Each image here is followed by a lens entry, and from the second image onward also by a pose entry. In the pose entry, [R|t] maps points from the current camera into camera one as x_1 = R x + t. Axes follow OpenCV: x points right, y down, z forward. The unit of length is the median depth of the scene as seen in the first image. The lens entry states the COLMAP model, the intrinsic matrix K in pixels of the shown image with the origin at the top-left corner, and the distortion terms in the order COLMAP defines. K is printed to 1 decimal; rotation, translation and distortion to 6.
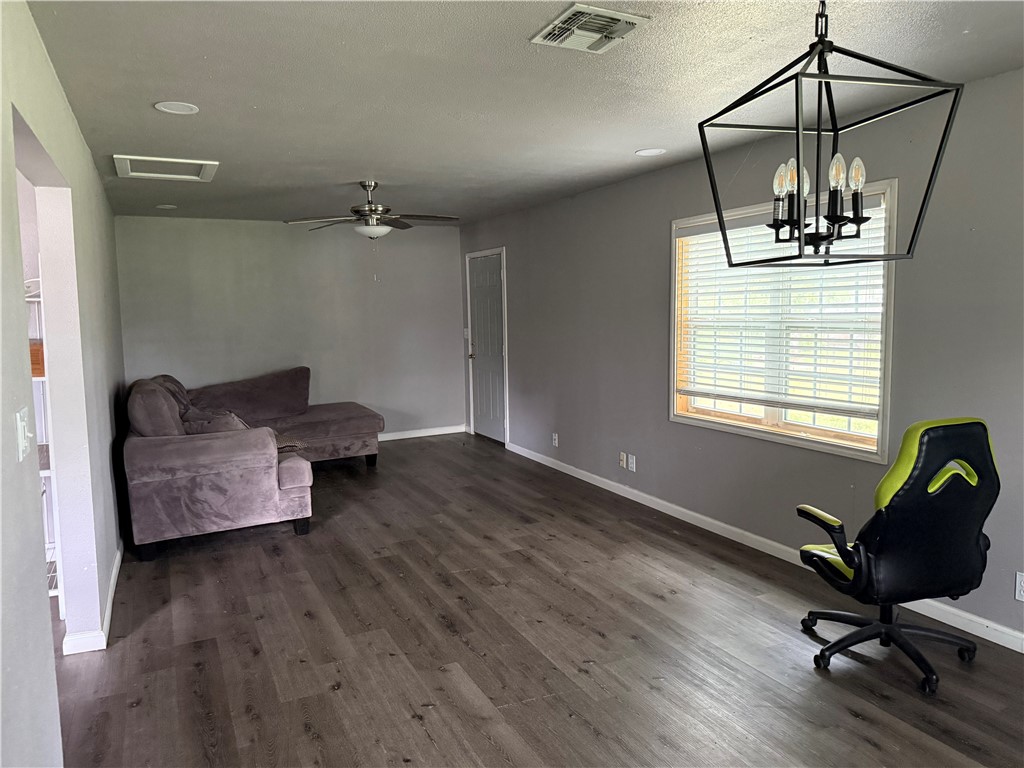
lens RADIAL K [[727.9, 0, 514.2], [0, 727.9, 374.9], [0, 0, 1]] dist [0.072929, -0.116560]
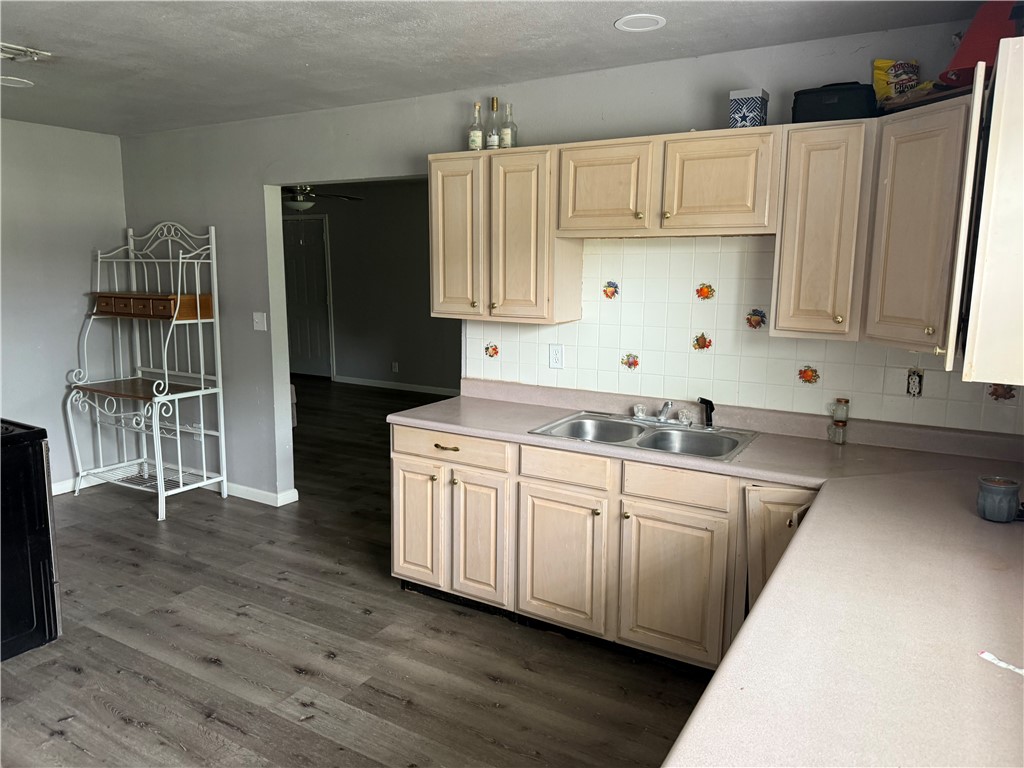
lens RADIAL K [[727.9, 0, 514.9], [0, 727.9, 381.6], [0, 0, 1]] dist [0.072929, -0.116560]
pose [[0.834206, -0.073636, 0.546515, -0.698872], [0.033523, 0.995983, 0.083026, 0.017510], [-0.550434, -0.050940, 0.833323, -0.334236]]
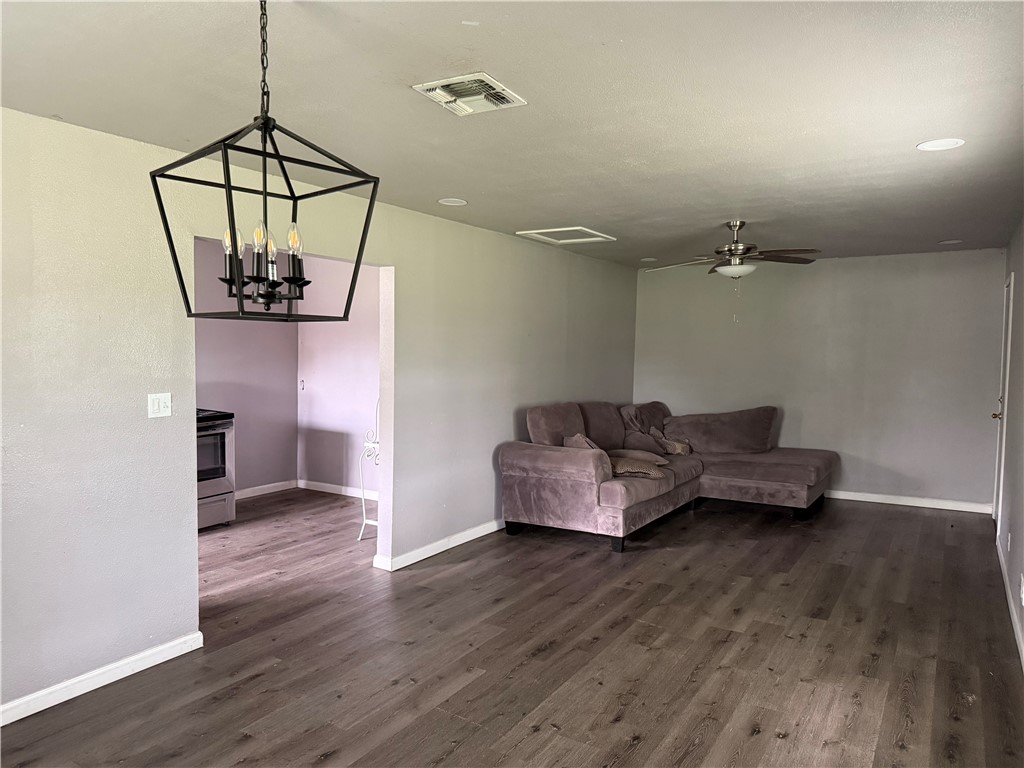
lens RADIAL K [[727.9, 0, 502.2], [0, 727.9, 378.8], [0, 0, 1]] dist [0.072929, -0.116560]
pose [[0.534802, 0.073730, -0.841755, 0.559190], [-0.105171, 0.994248, 0.020268, -0.047722], [0.838407, 0.077689, 0.539479, 0.260594]]
